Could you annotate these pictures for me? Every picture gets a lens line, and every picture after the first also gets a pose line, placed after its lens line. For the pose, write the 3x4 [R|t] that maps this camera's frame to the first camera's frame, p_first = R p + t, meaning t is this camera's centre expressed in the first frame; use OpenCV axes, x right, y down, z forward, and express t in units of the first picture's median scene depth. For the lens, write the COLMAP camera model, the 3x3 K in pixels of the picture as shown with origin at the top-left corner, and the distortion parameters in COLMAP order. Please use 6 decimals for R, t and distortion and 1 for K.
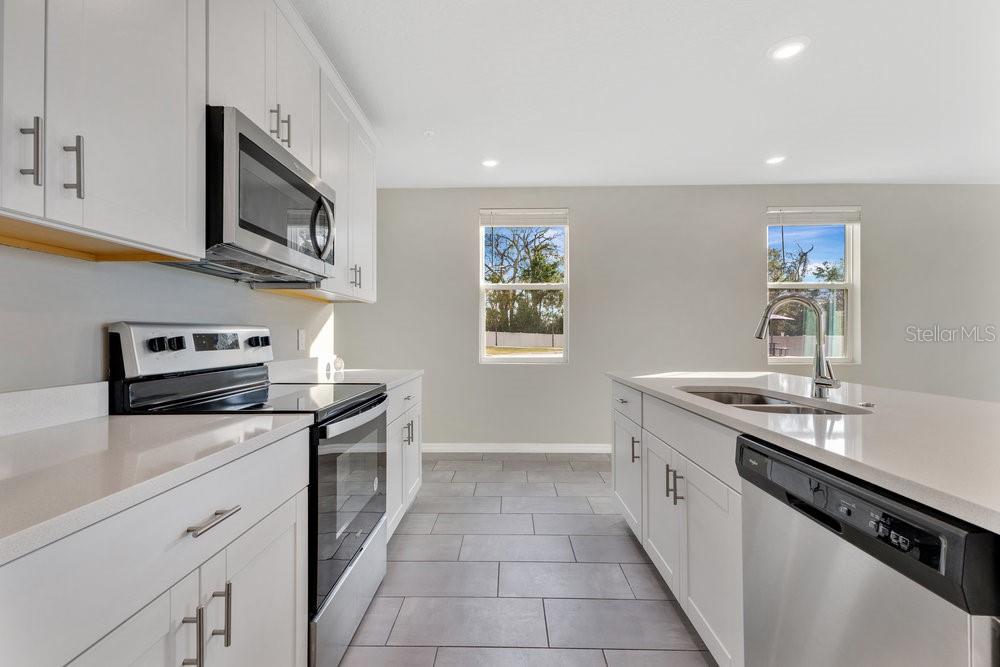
lens RADIAL K [[437.0, 0, 502.9], [0, 437.0, 332.6], [0, 0, 1]] dist [0.011052, 0.000247]
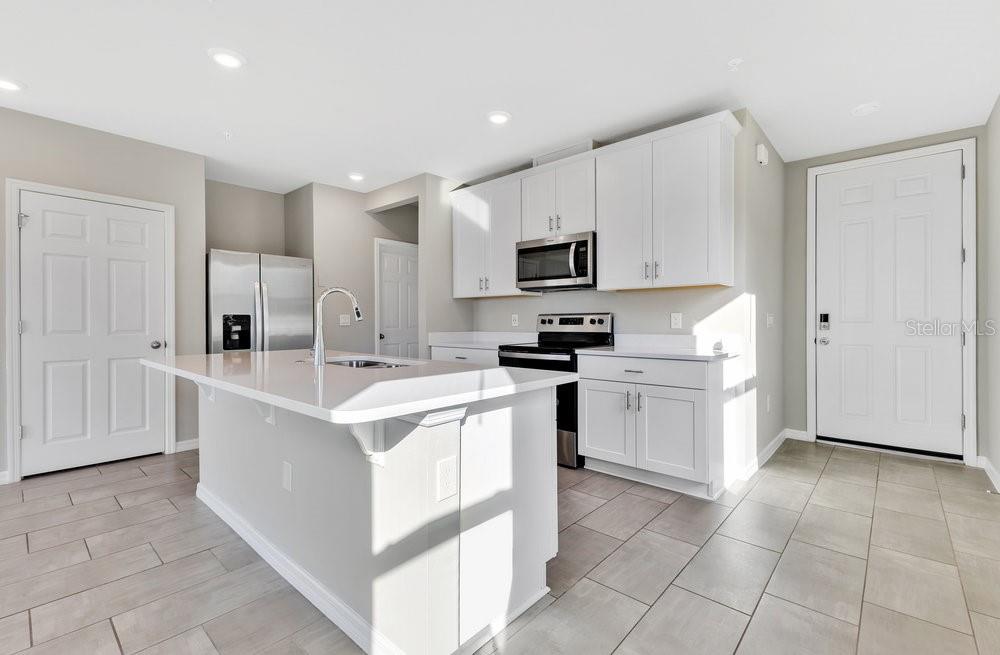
lens RADIAL K [[433.0, 0, 500.0], [0, 433.0, 327.5], [0, 0, 1]] dist [0.000693, -0.000120]
pose [[-0.665984, 0.011164, -0.745883, 0.873233], [0.005763, 0.999935, 0.009822, 0.018308], [0.745944, 0.002243, -0.666005, 1.462047]]
